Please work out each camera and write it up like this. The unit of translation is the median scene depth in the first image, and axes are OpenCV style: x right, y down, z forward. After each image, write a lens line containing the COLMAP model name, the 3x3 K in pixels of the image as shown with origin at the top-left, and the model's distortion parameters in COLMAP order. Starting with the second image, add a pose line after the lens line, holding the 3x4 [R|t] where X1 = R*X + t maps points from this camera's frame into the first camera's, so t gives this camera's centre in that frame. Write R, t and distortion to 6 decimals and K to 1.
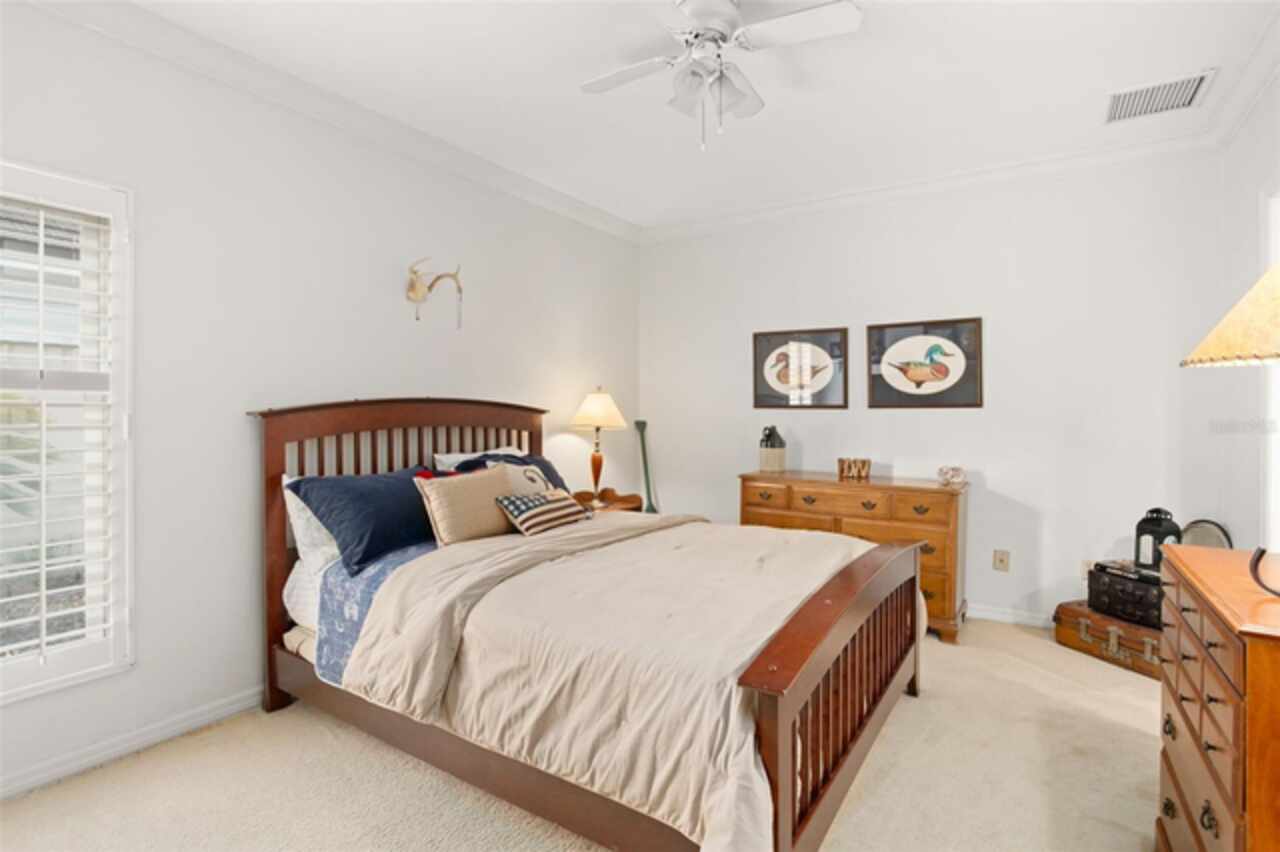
lens RADIAL K [[632.8, 0, 637.8], [0, 632.8, 418.1], [0, 0, 1]] dist [-0.019504, 0.003655]
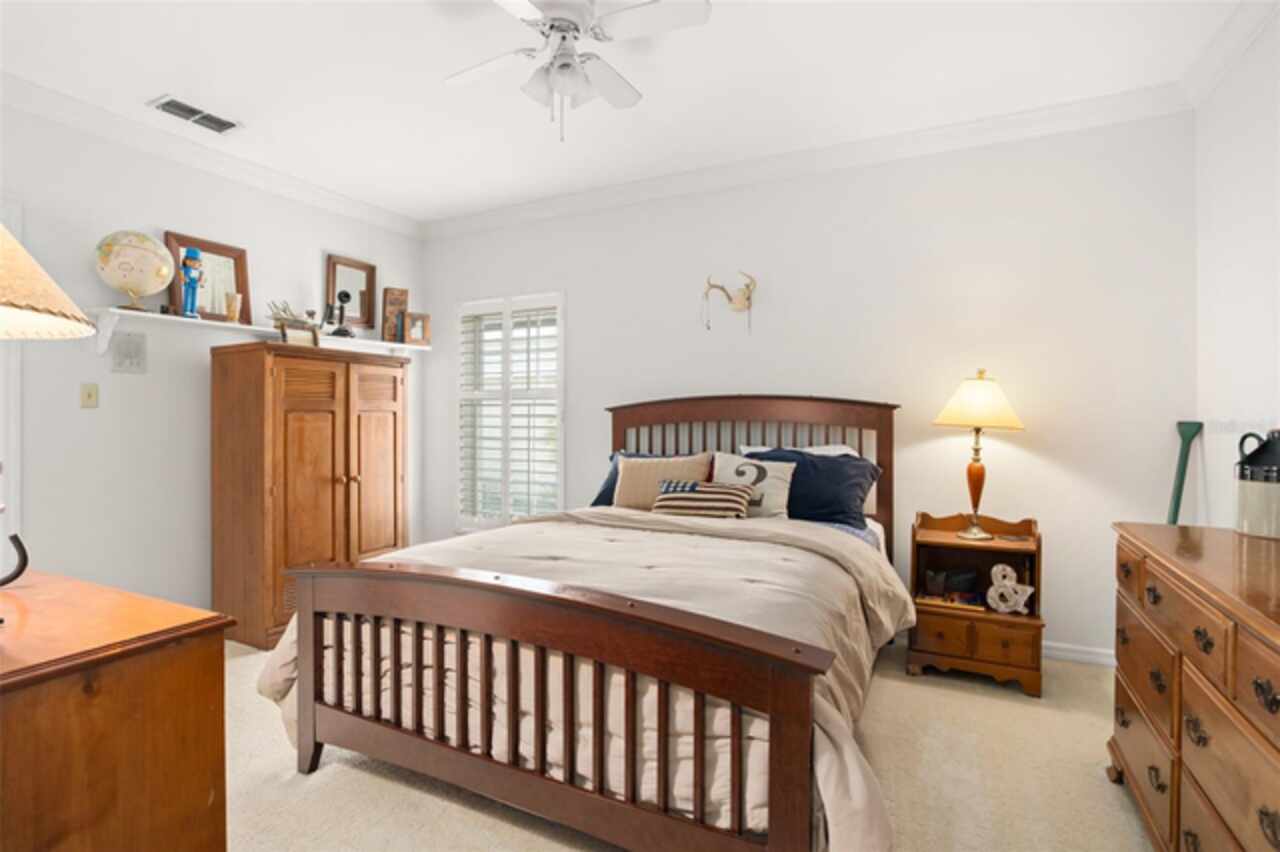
lens RADIAL K [[632.8, 0, 629.2], [0, 632.8, 421.9], [0, 0, 1]] dist [-0.019504, 0.003655]
pose [[0.099169, 0.013732, -0.994976, 0.613715], [-0.008115, 0.999883, 0.012990, 0.002016], [0.995037, 0.006786, 0.099269, 0.539248]]
